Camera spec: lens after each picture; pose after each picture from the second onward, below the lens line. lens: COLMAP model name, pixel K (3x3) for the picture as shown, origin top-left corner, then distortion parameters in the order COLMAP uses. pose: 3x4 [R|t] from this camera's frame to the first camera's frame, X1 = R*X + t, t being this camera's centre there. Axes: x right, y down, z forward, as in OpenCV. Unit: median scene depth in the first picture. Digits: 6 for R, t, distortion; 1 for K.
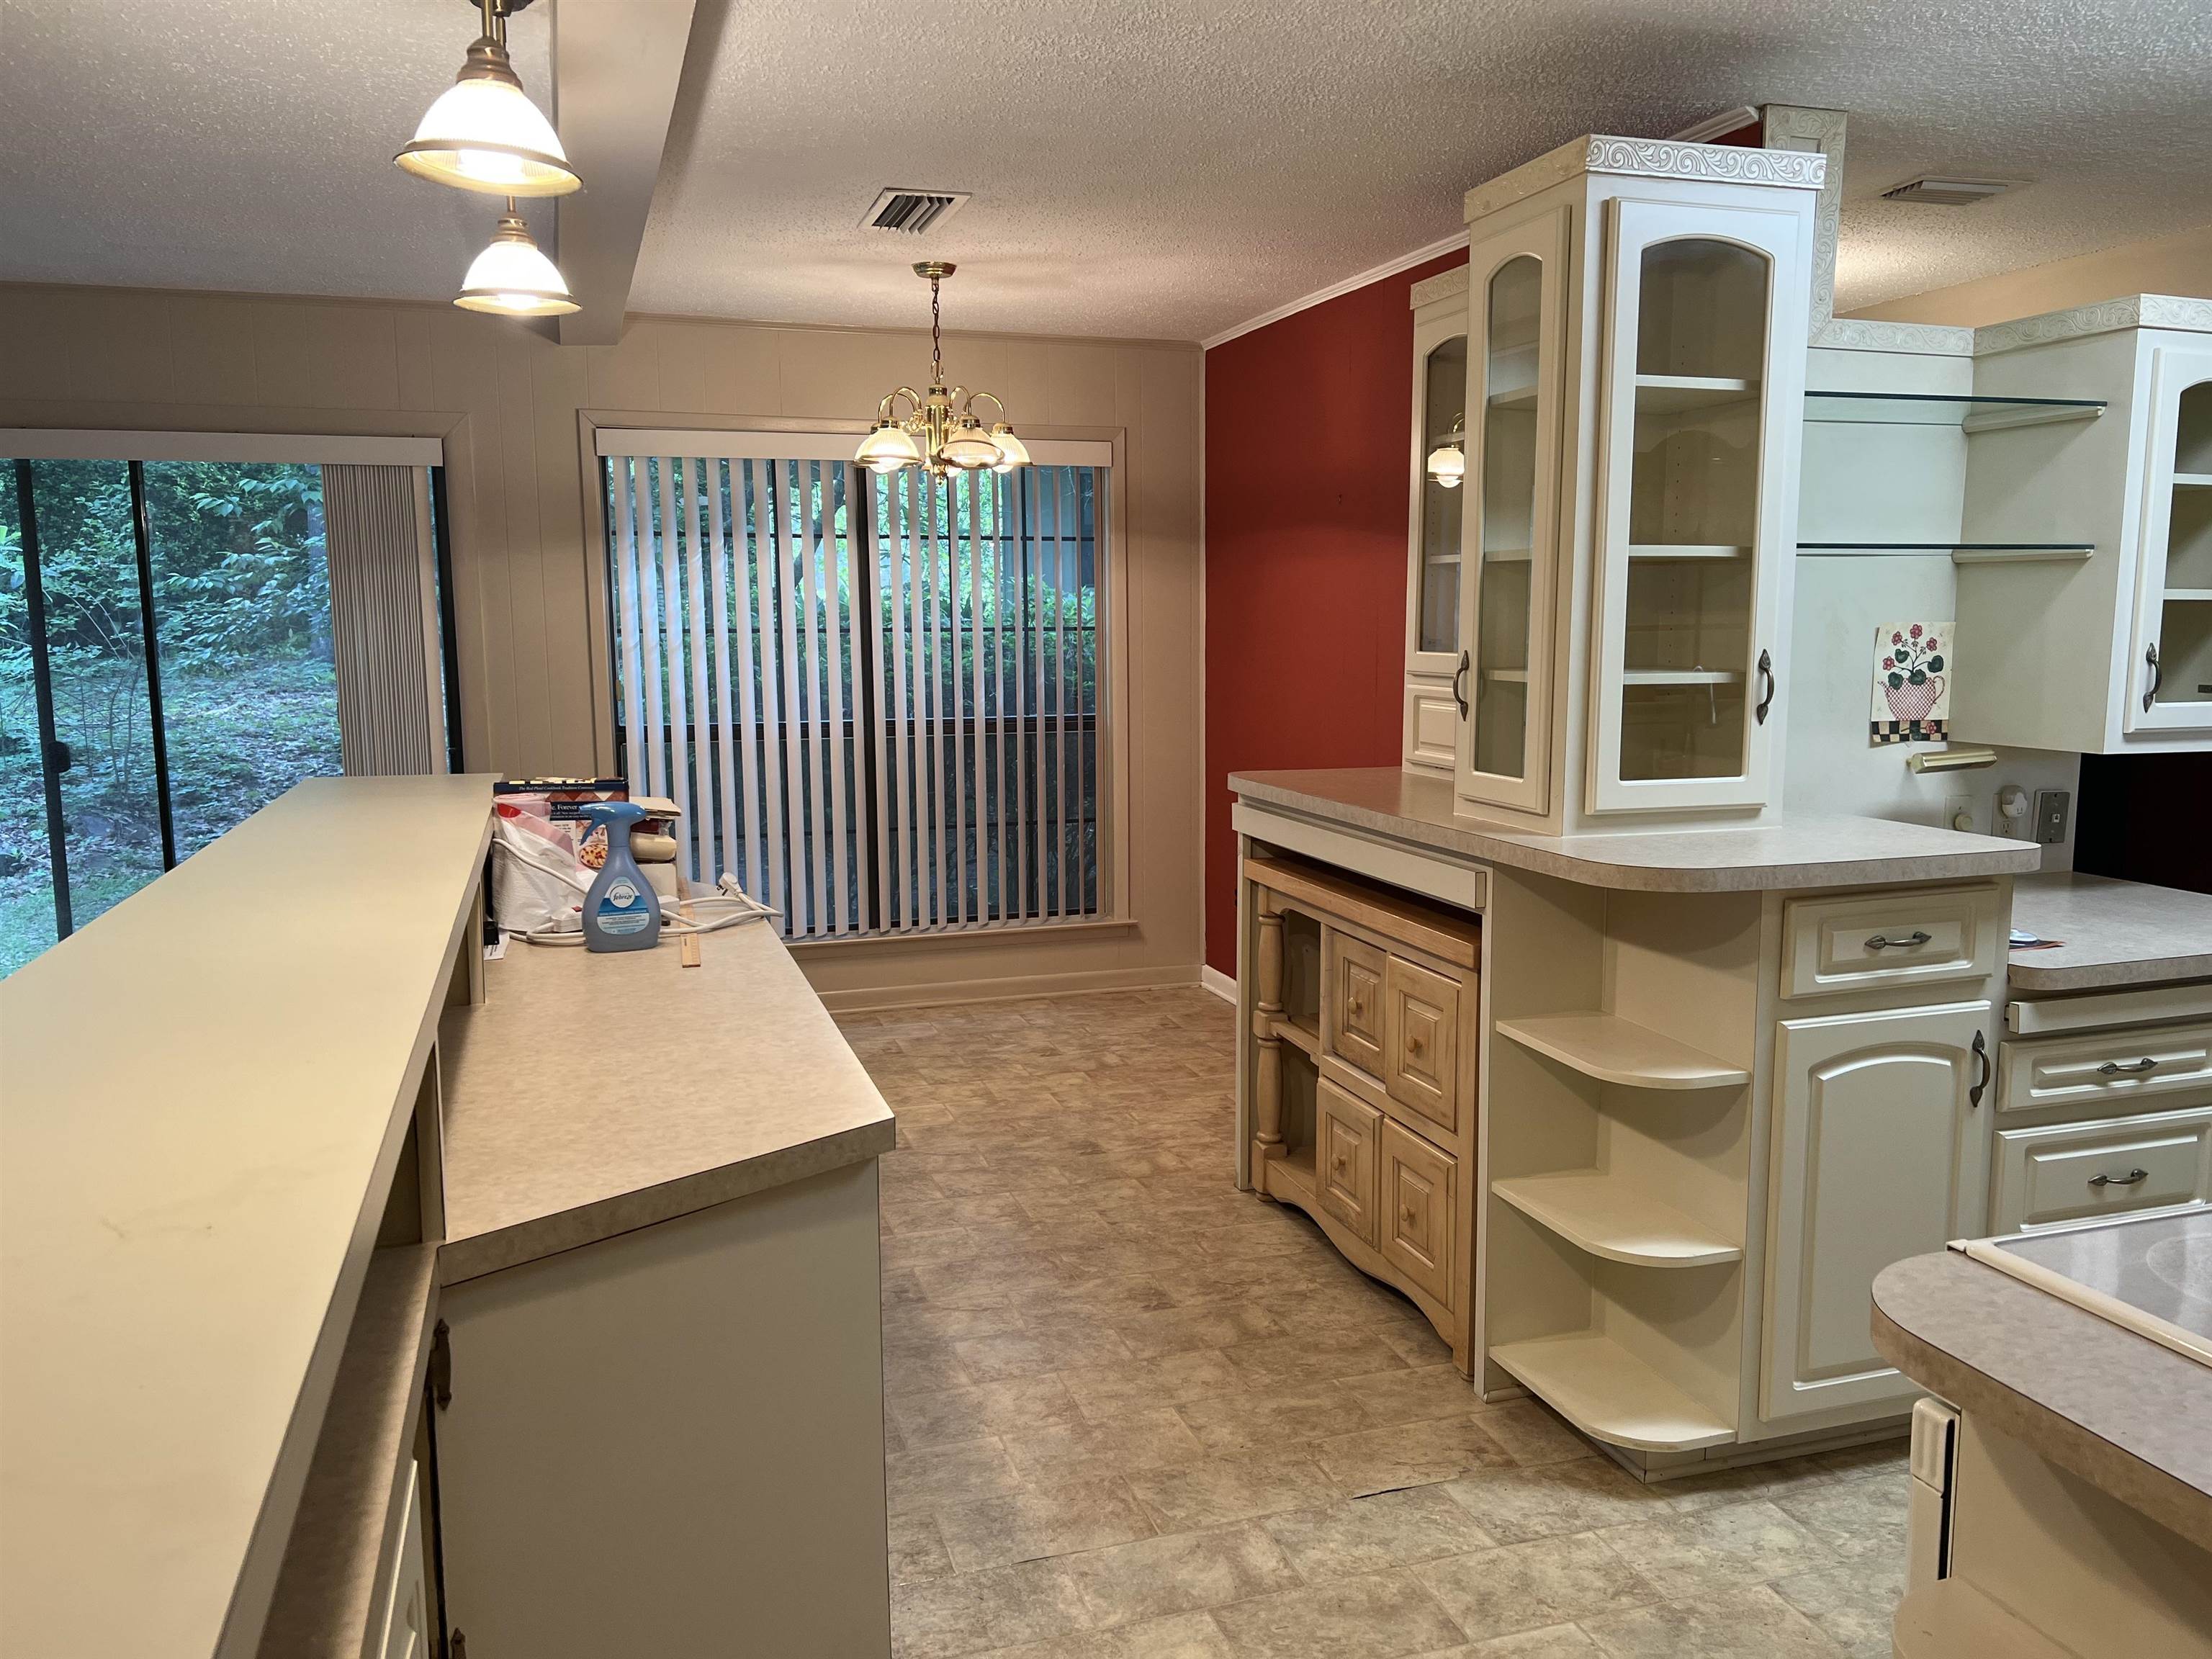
lens RADIAL K [[1687.4, 0, 1103.4], [0, 1687.4, 831.6], [0, 0, 1]] dist [0.025712, -0.031352]
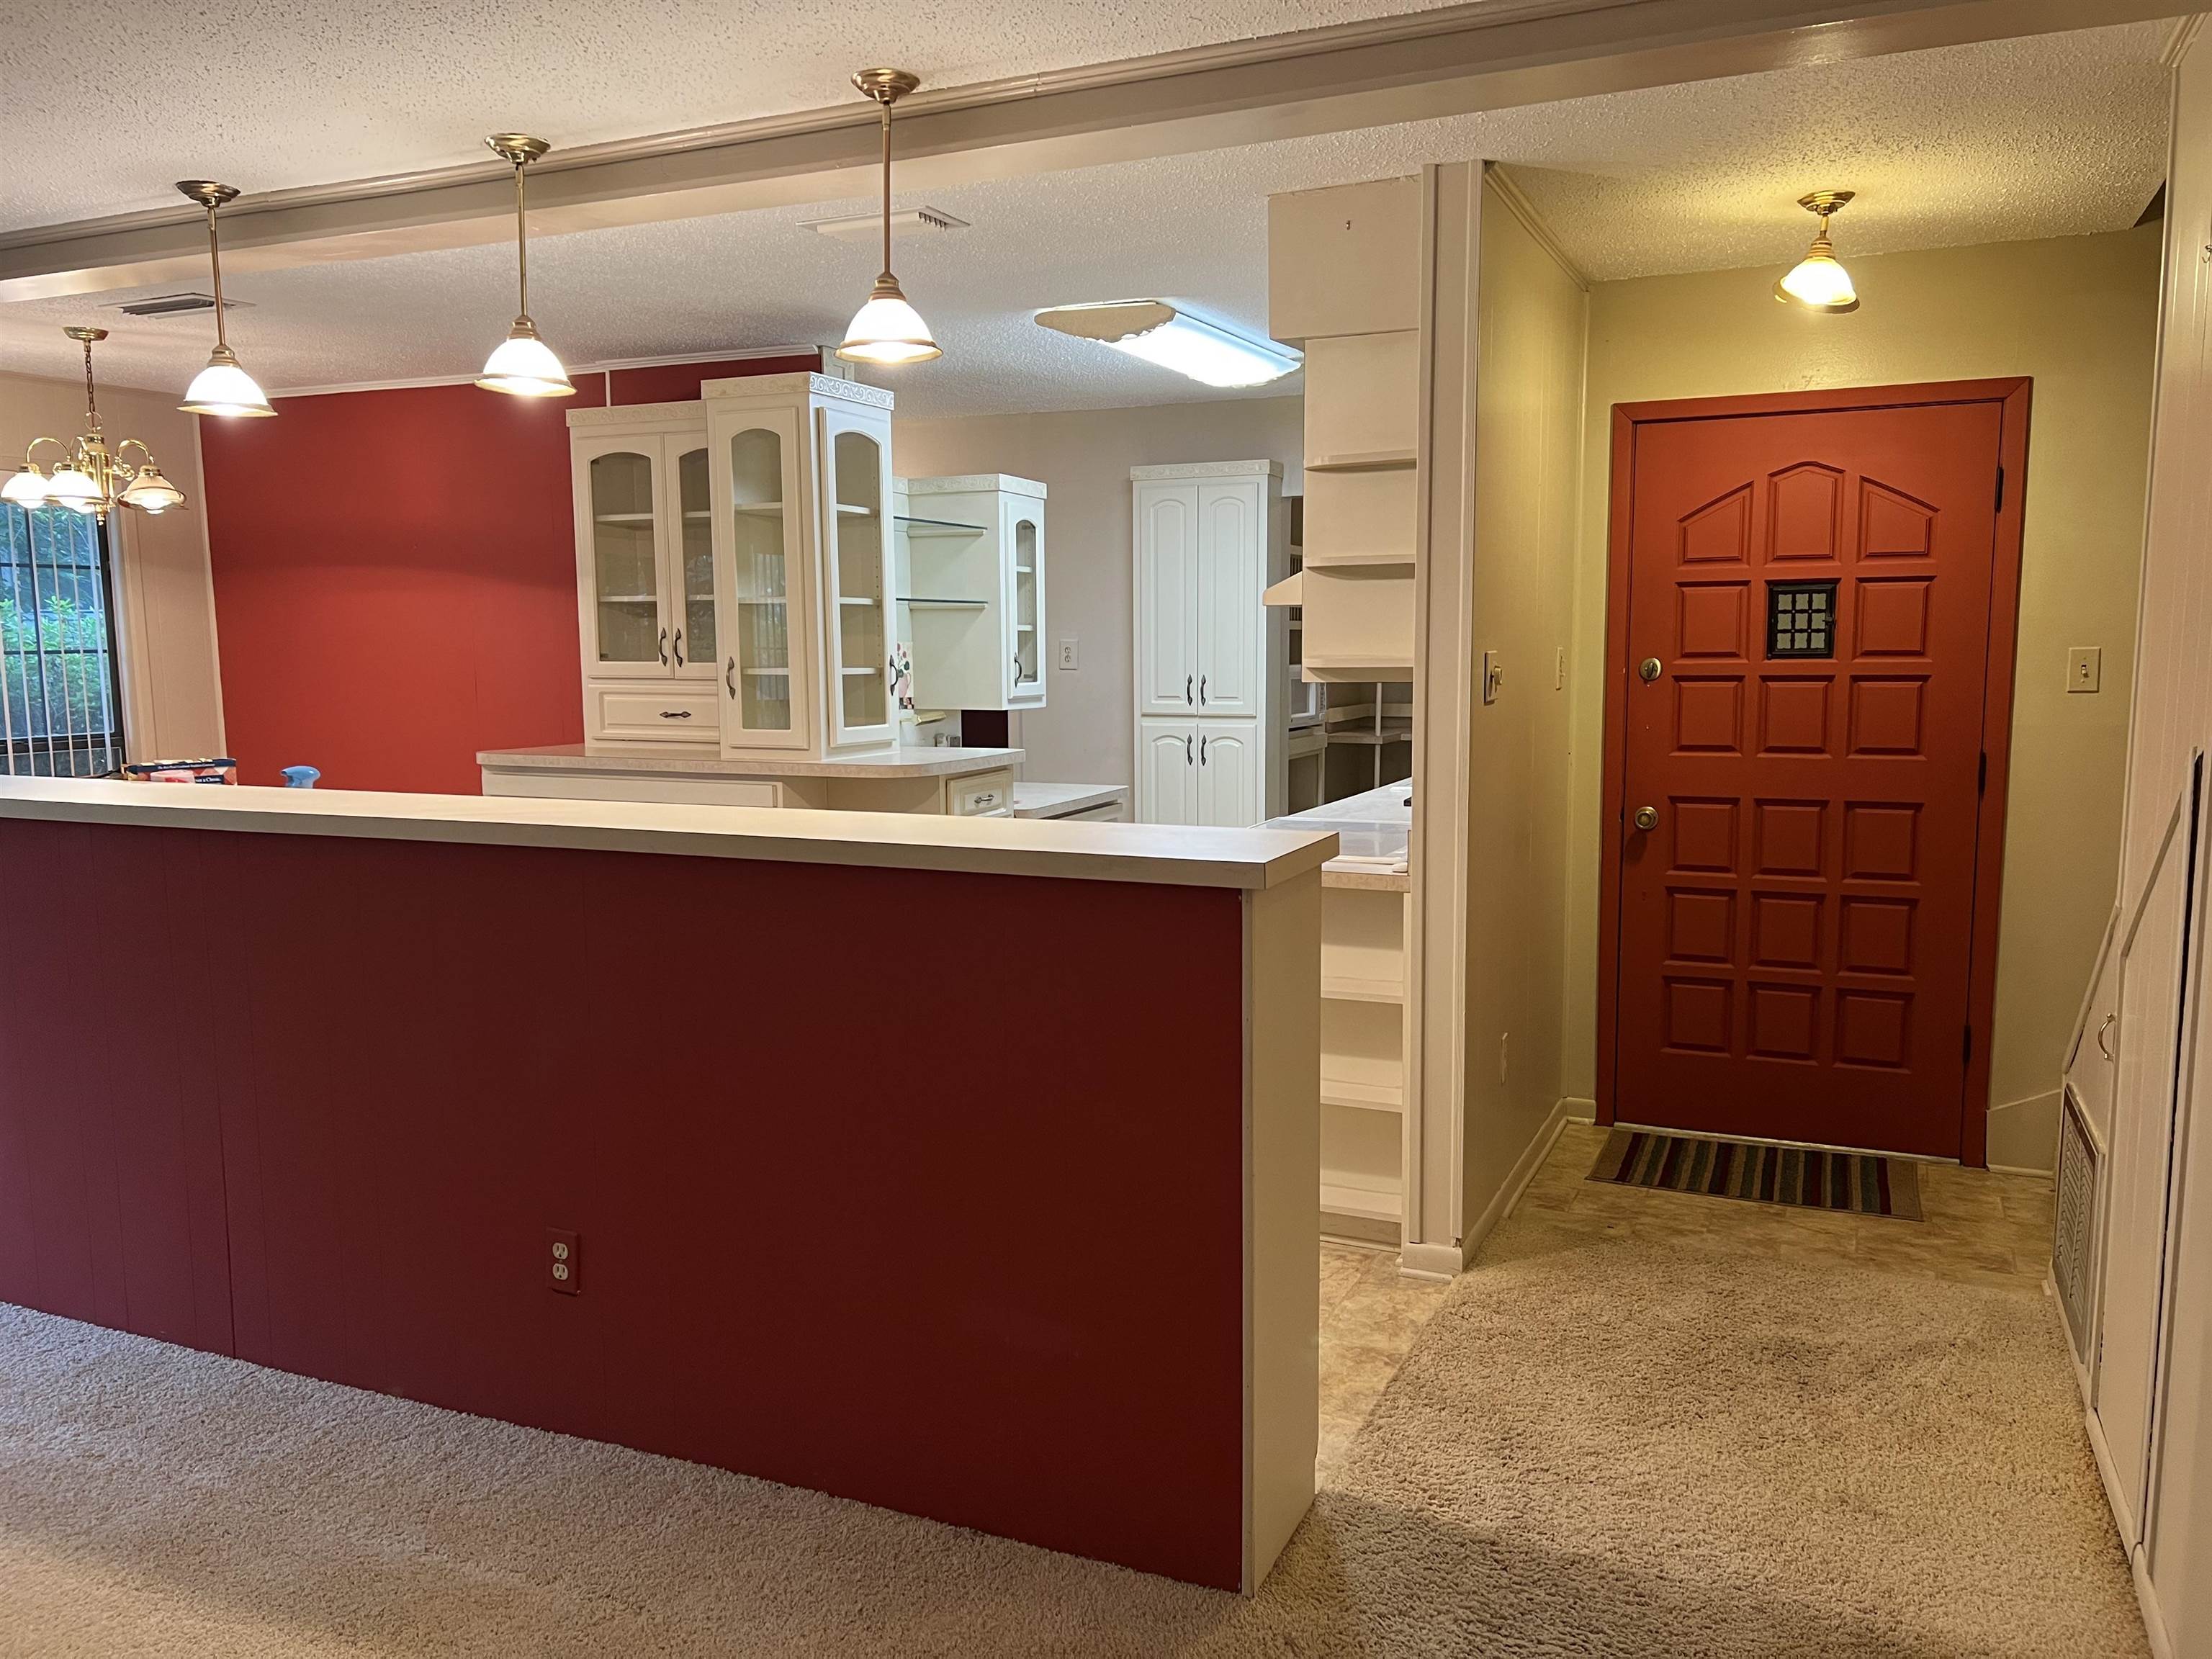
lens RADIAL K [[1687.4, 0, 1108.8], [0, 1687.4, 841.6], [0, 0, 1]] dist [0.025712, -0.031352]
pose [[0.669202, -0.085835, 0.738107, -0.820533], [0.097448, 0.994865, 0.027343, 0.067603], [-0.736664, 0.053629, 0.674130, -0.403653]]
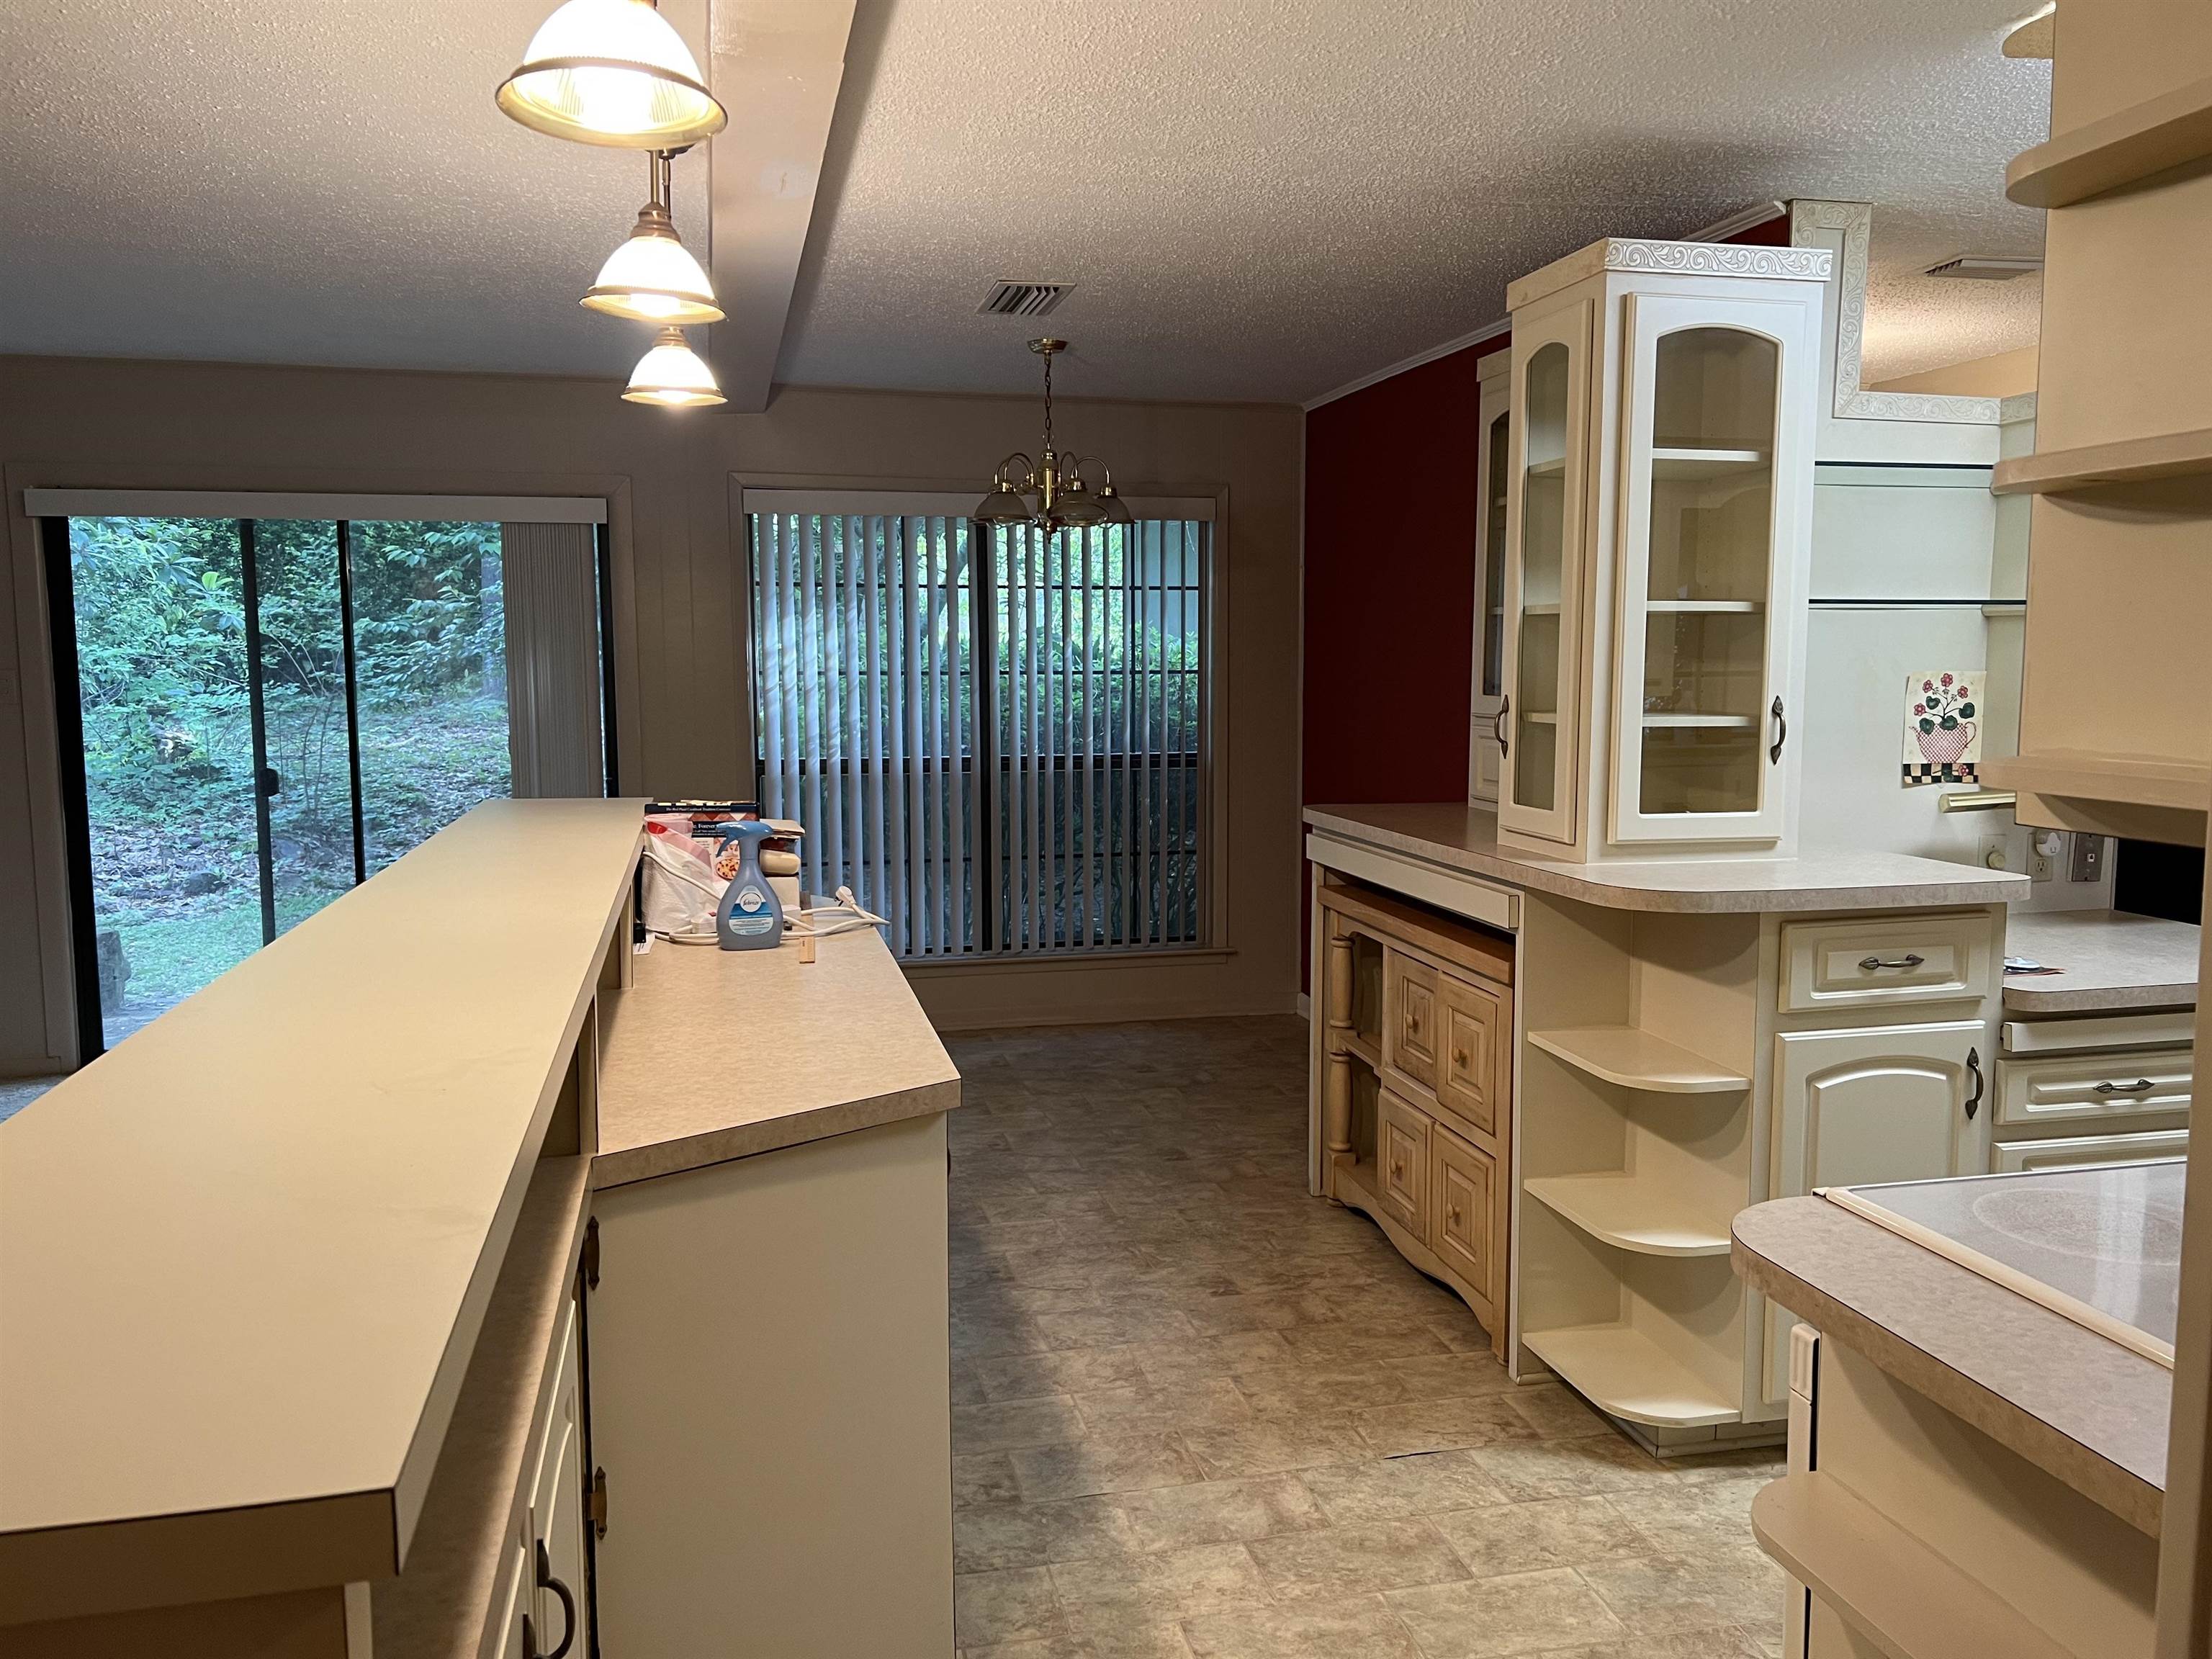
lens RADIAL K [[1687.4, 0, 1094.4], [0, 1687.4, 808.3], [0, 0, 1]] dist [0.025712, -0.031352]
pose [[0.996231, 0.011824, -0.085931, 0.044986], [-0.015106, 0.999177, -0.037637, 0.012856], [0.085416, 0.038793, 0.995590, -0.123114]]
